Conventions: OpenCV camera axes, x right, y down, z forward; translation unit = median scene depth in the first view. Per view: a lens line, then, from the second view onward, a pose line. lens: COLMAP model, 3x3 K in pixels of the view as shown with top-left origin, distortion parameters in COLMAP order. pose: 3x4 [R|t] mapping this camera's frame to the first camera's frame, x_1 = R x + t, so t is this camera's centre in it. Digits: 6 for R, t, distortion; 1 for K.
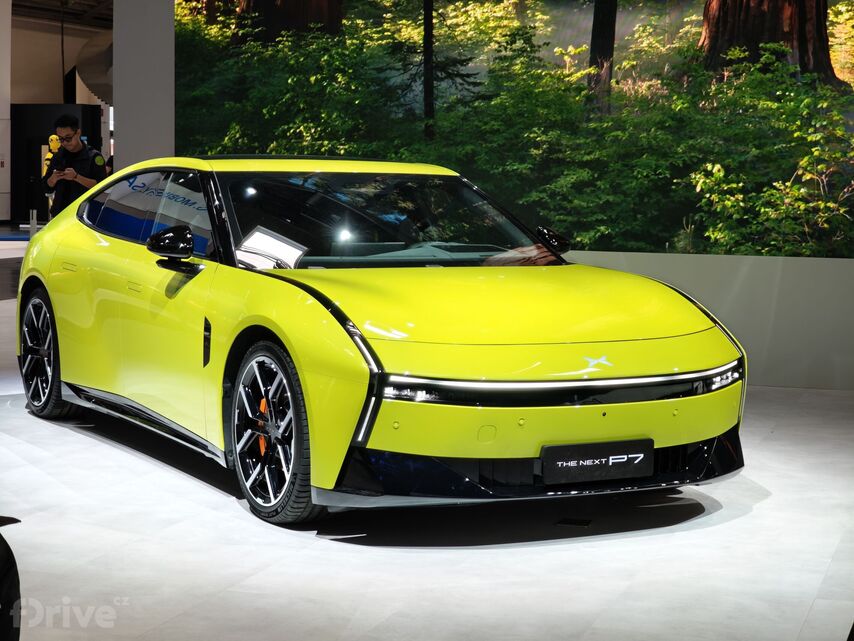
lens RADIAL K [[1705.1, 0, 428.4], [0, 1705.1, 322.4], [0, 0, 1]] dist [0.095637, 0.000000]
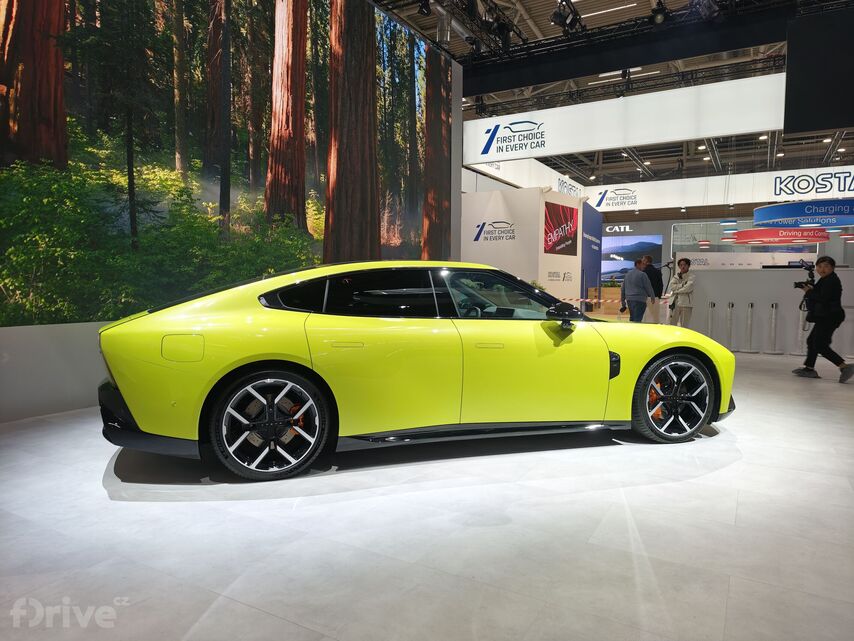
lens RADIAL K [[586.7, 0, 429.4], [0, 586.7, 316.4], [0, 0, 1]] dist [0.003536, -0.007114]
pose [[0.199236, -0.067537, 0.977621, -0.473798], [0.083665, 0.995152, 0.051697, -0.053907], [-0.976373, 0.071493, 0.203921, 0.645605]]
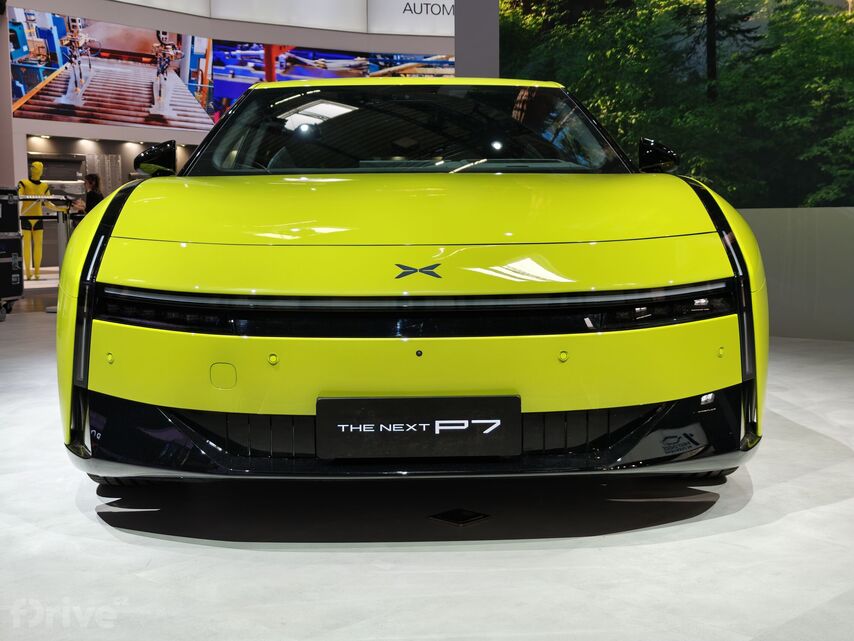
lens RADIAL K [[1159.4, 0, 423.2], [0, 1159.4, 320.4], [0, 0, 1]] dist [0.001272, 0.000000]
pose [[0.890309, 0.013673, -0.455151, 0.160749], [-0.015220, 0.999884, 0.000266, 0.022367], [0.455102, 0.006691, 0.890414, 0.332457]]
